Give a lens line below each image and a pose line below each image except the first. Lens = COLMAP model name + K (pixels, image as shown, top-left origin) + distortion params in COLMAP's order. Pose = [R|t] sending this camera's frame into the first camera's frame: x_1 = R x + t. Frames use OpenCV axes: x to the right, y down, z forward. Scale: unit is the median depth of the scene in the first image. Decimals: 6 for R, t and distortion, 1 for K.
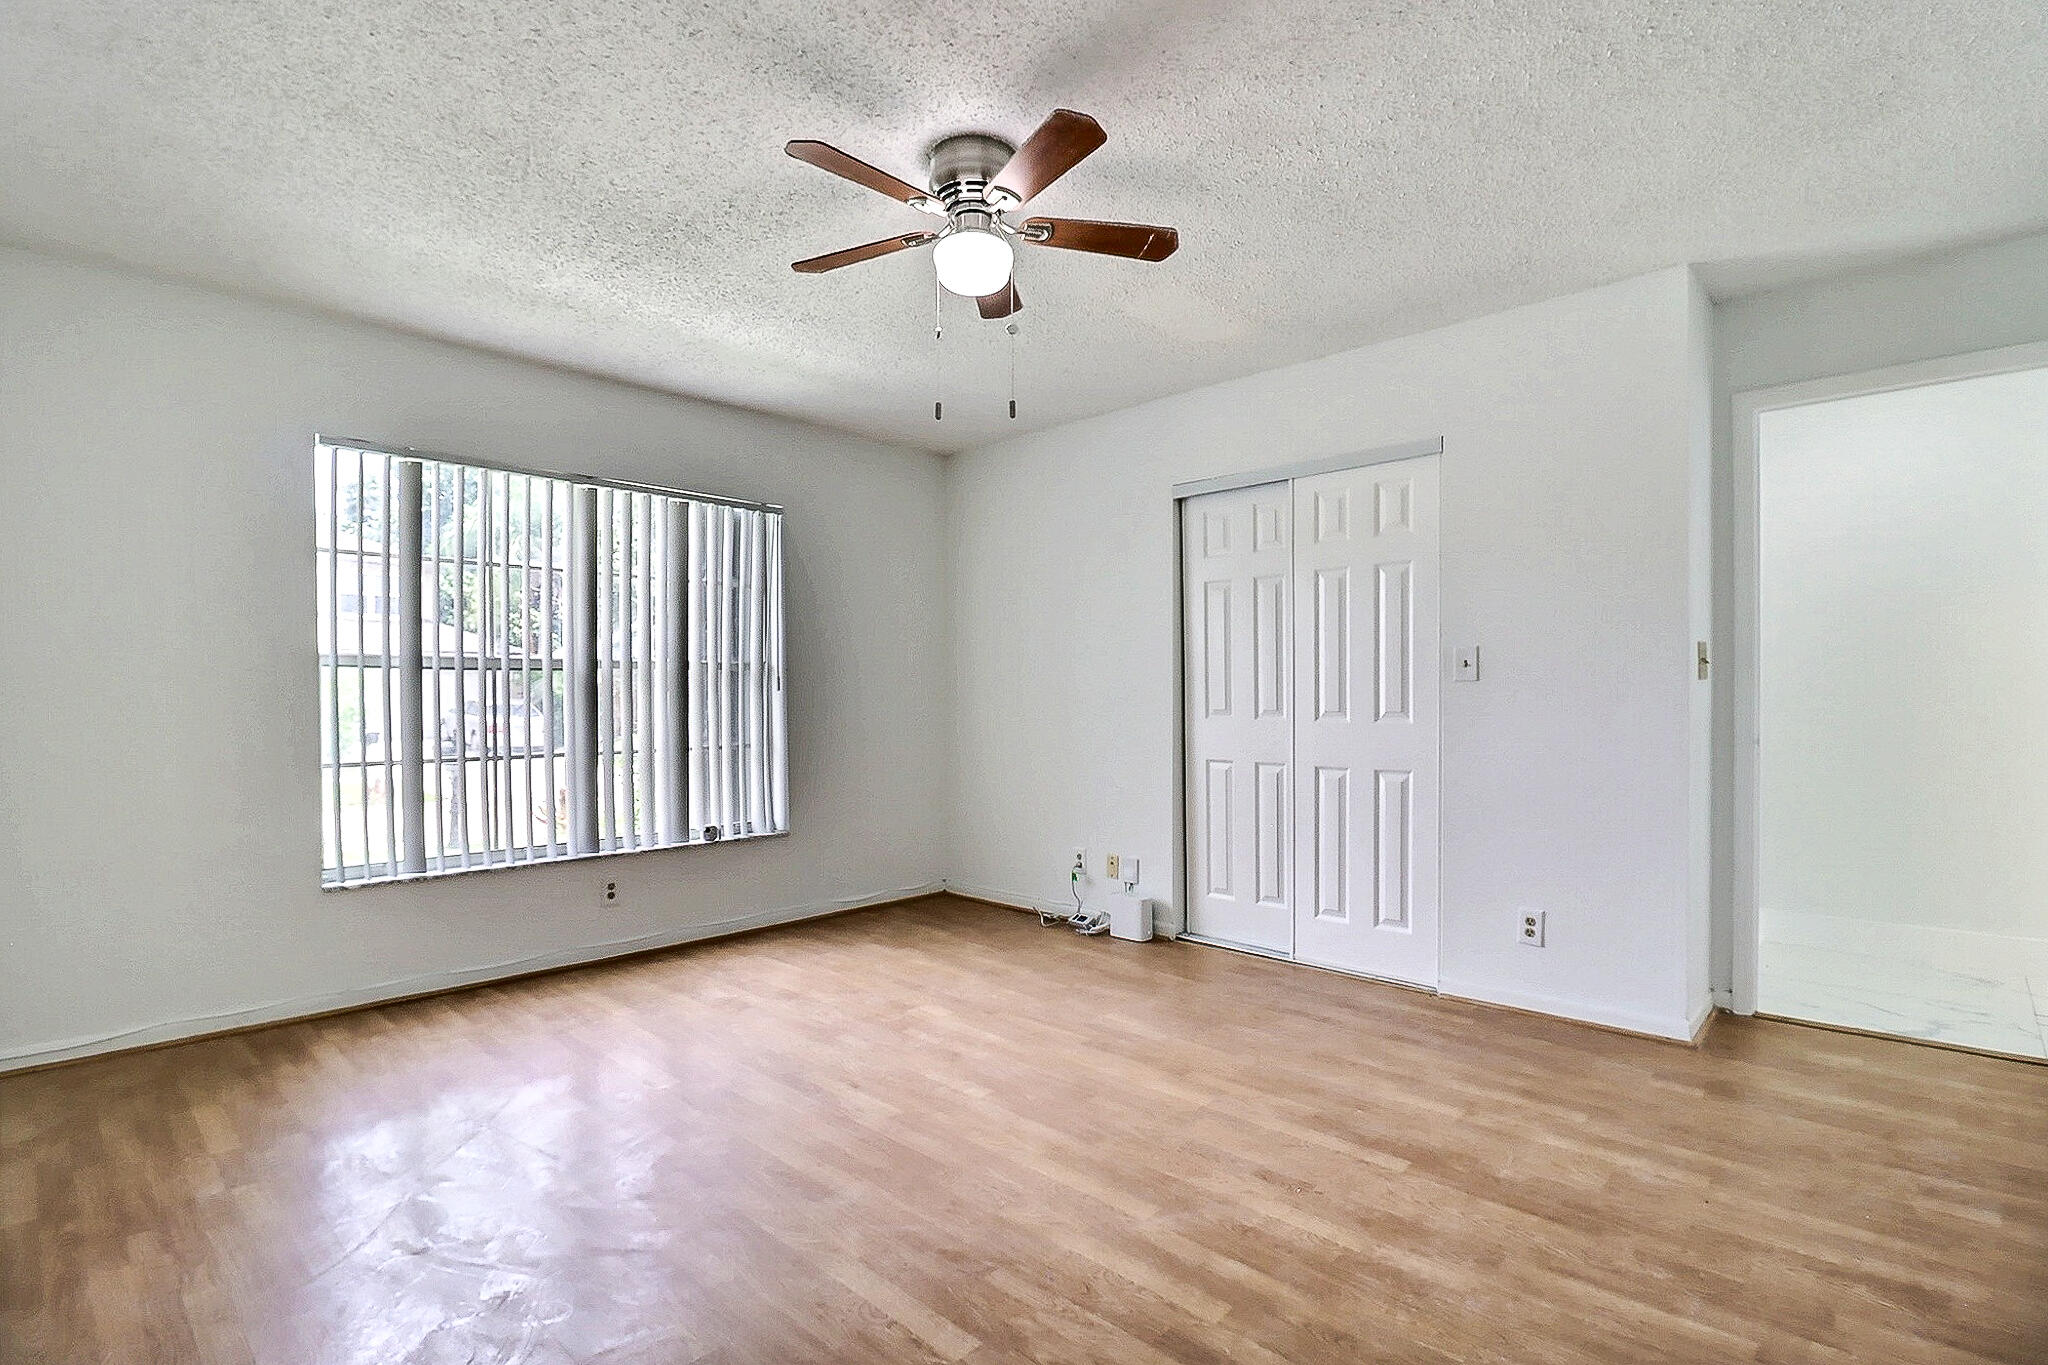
lens RADIAL K [[972.7, 0, 1025.6], [0, 972.7, 690.3], [0, 0, 1]] dist [-0.016287, -0.002581]
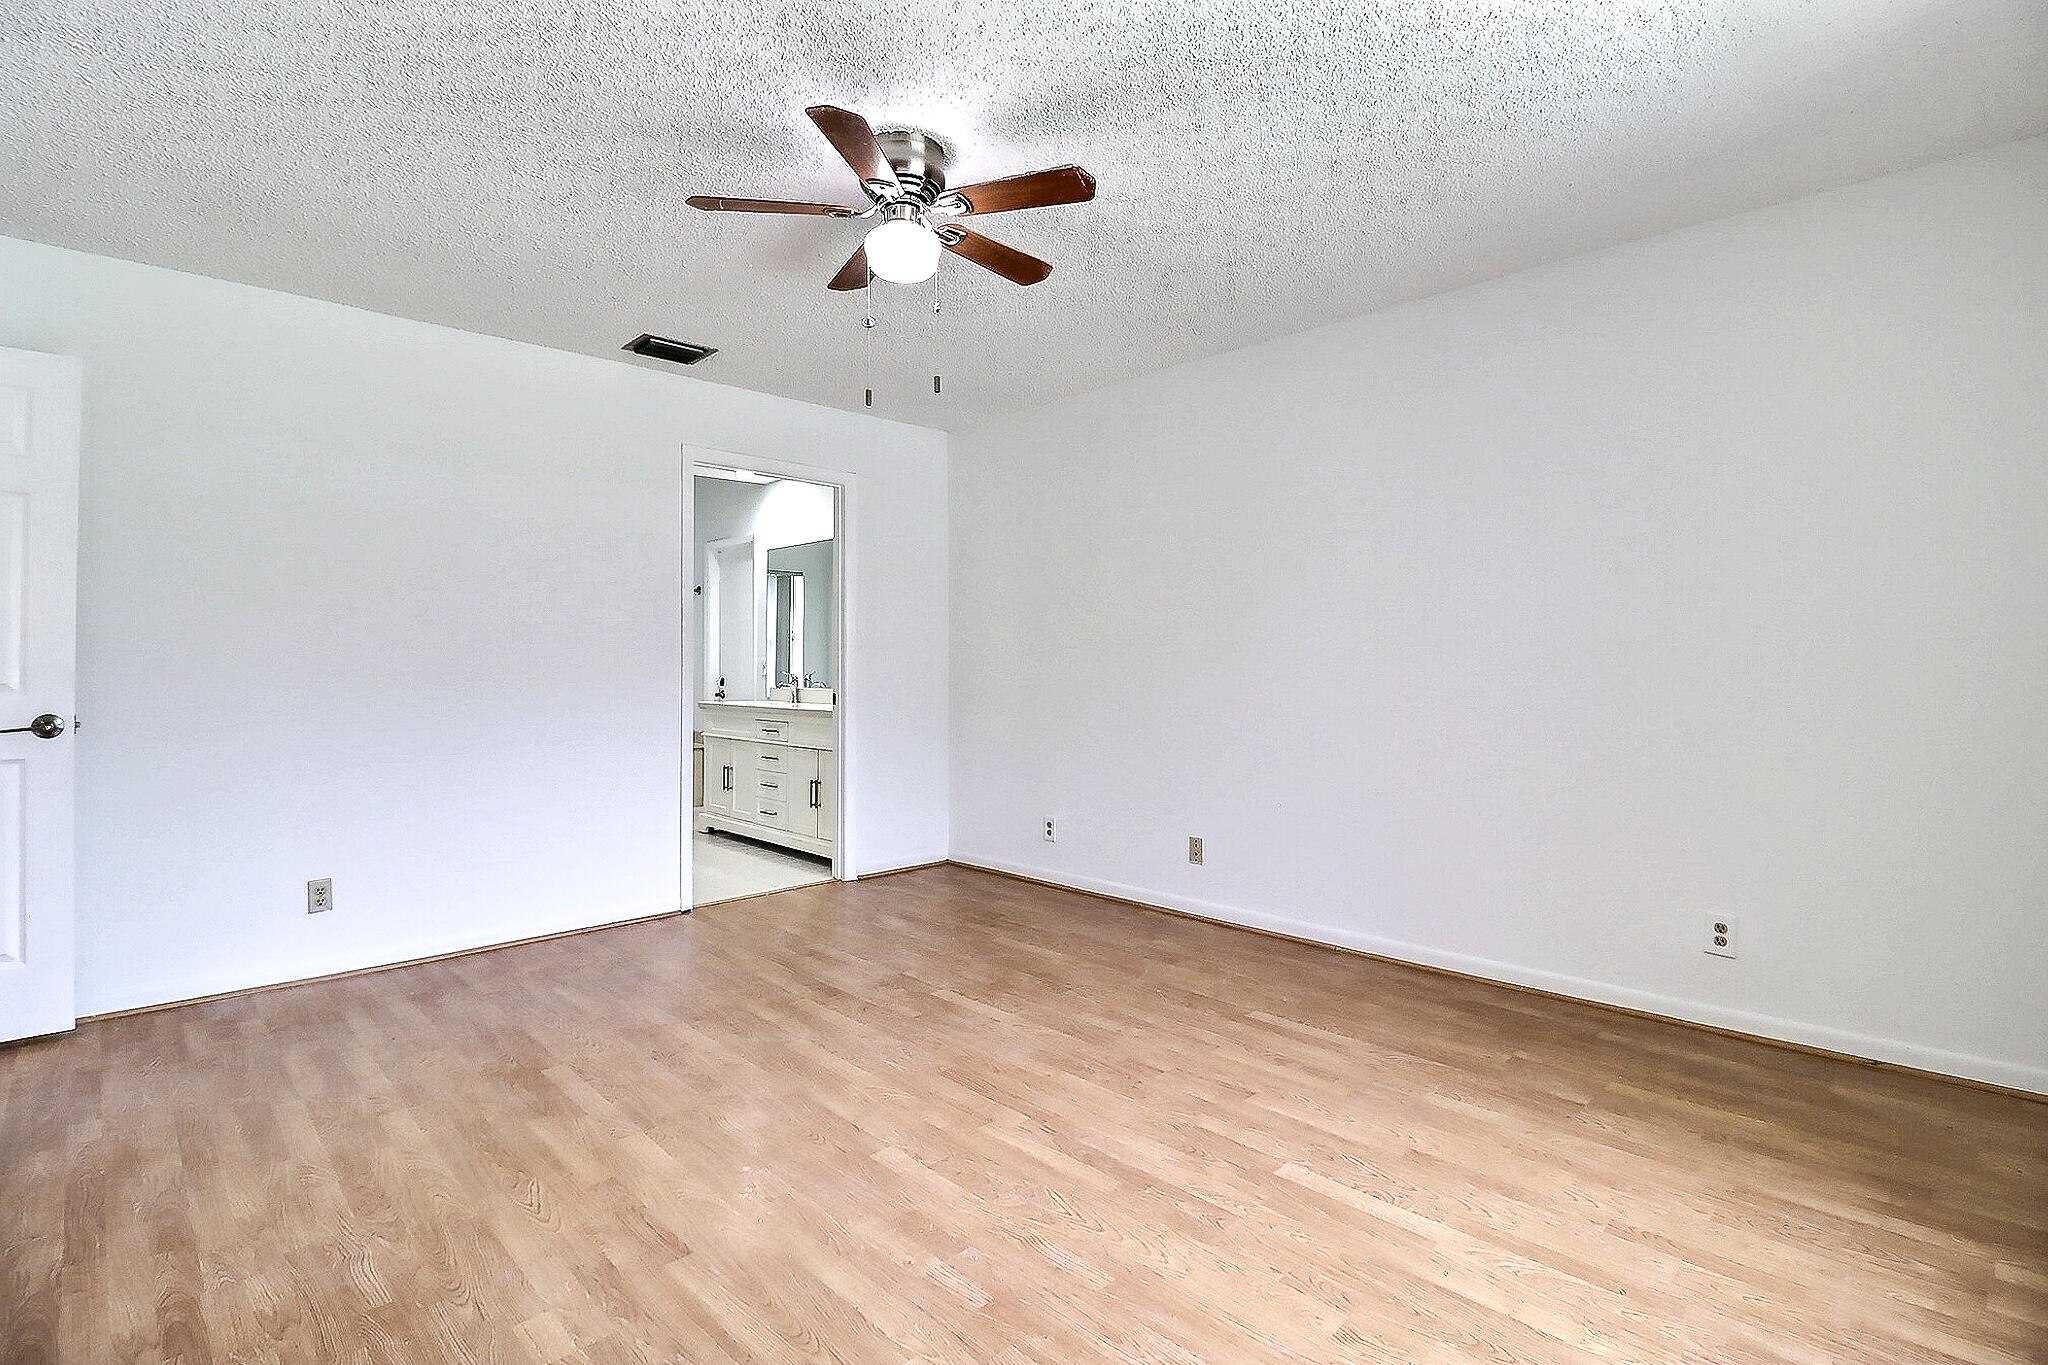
lens RADIAL K [[972.7, 0, 1024.4], [0, 972.7, 676.7], [0, 0, 1]] dist [-0.016287, -0.002581]
pose [[-0.998980, 0.008458, 0.044363, -0.225255], [0.008909, 0.999911, 0.009972, 0.006117], [-0.044275, 0.010357, -0.998966, 2.017991]]
